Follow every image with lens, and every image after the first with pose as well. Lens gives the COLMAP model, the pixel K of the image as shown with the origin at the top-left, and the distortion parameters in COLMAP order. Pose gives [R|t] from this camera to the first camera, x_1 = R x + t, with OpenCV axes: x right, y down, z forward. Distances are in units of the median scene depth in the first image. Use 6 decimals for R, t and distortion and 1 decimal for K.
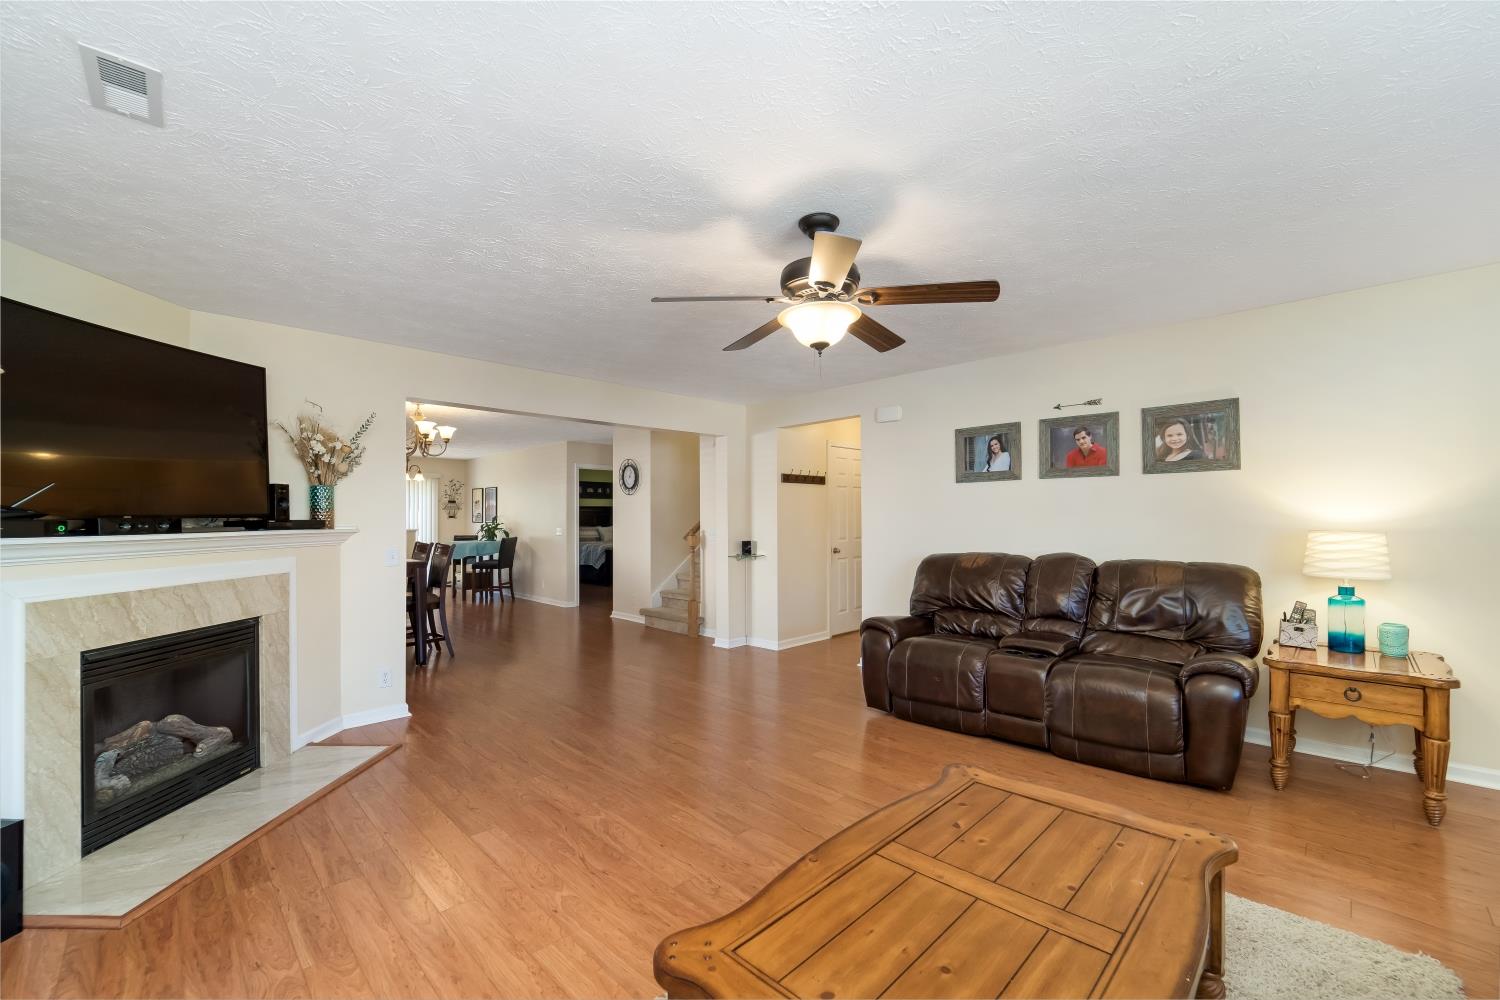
lens RADIAL K [[617.4, 0, 749.5], [0, 617.4, 508.6], [0, 0, 1]] dist [-0.017276, -0.000209]
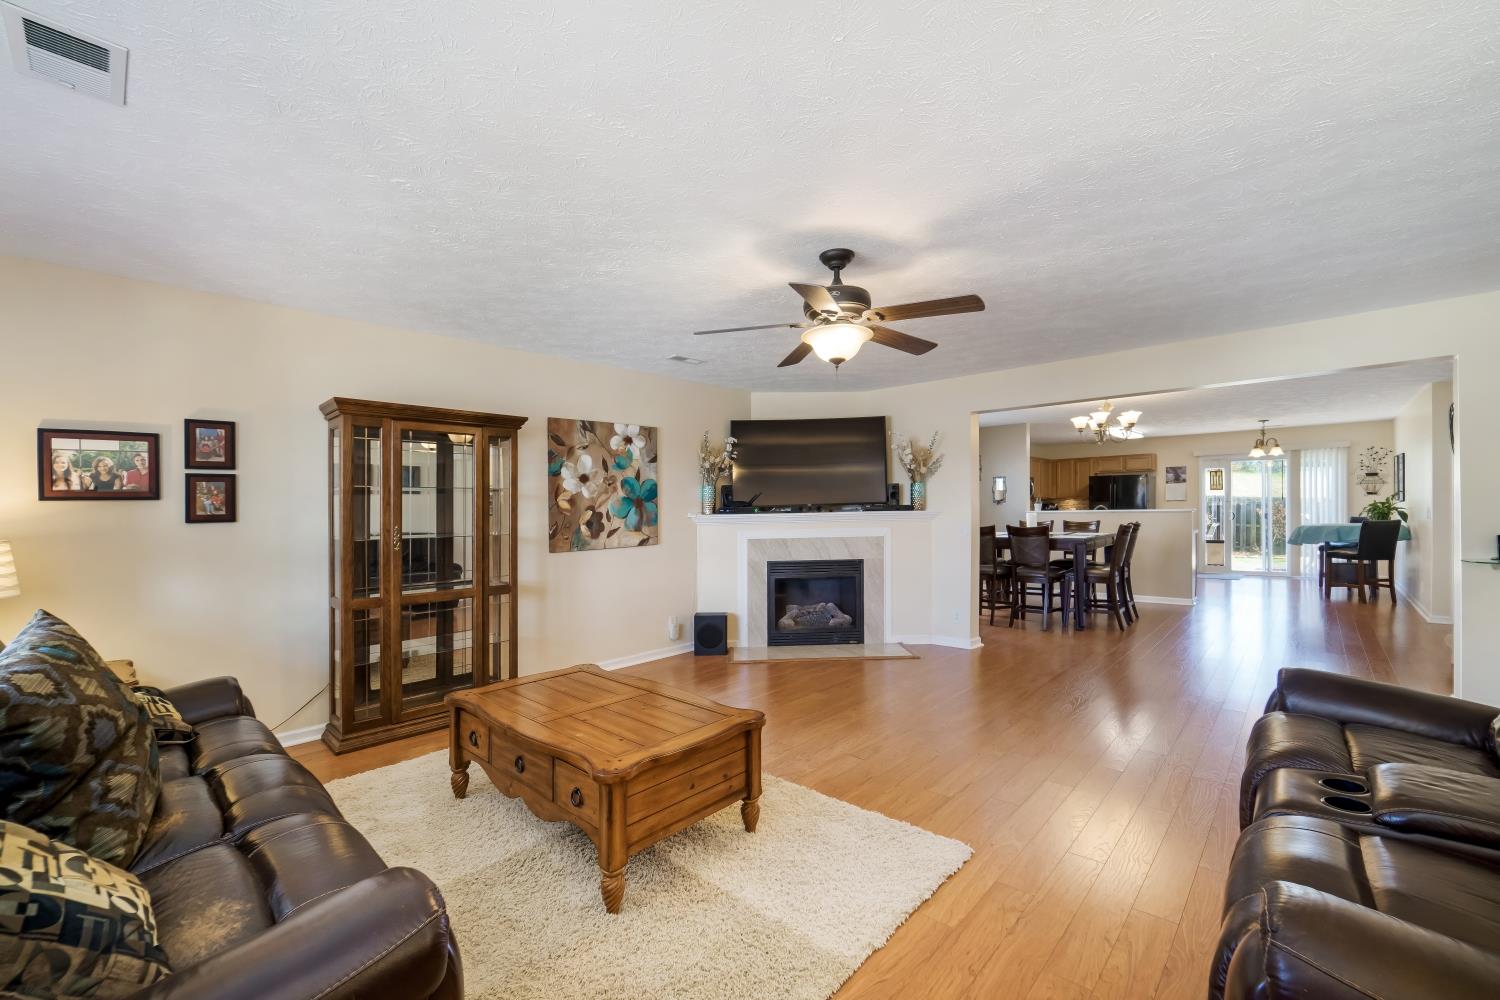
lens RADIAL K [[617.4, 0, 749.5], [0, 617.4, 508.6], [0, 0, 1]] dist [-0.017276, -0.000209]
pose [[0.028262, 0.003616, -0.999594, 1.279595], [0.035229, 0.999369, 0.004611, 0.008814], [0.998980, -0.035345, 0.028117, 0.796014]]
